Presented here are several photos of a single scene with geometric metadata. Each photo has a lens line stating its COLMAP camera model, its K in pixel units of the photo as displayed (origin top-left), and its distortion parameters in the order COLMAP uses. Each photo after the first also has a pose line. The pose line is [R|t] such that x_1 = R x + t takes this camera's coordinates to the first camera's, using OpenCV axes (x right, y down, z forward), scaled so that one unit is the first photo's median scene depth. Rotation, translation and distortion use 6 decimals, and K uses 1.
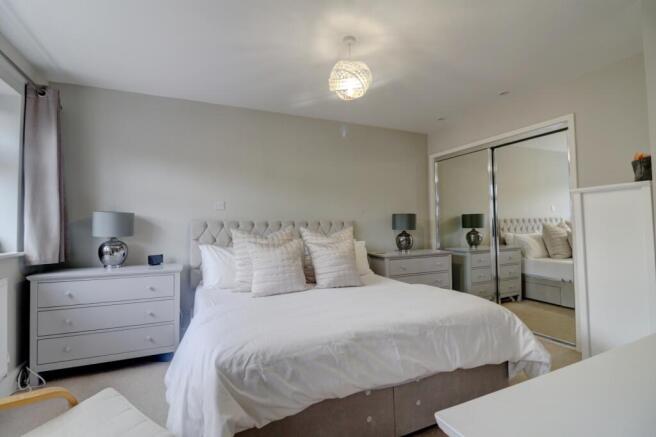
lens RADIAL K [[308.0, 0, 328.0], [0, 308.0, 218.5], [0, 0, 1]] dist [-0.004520, -0.000541]
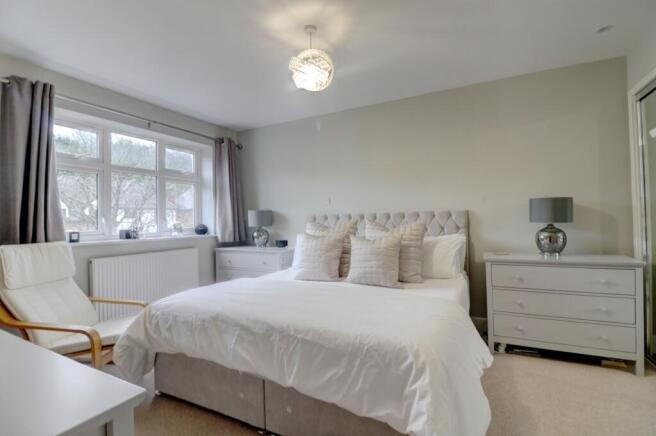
lens RADIAL K [[308.0, 0, 328.0], [0, 308.0, 218.0], [0, 0, 1]] dist [-0.004520, -0.000541]
pose [[0.622994, -0.004432, -0.782214, 0.697361], [0.031930, 0.999295, 0.019769, -0.000804], [0.781575, -0.037292, 0.622696, 0.334718]]
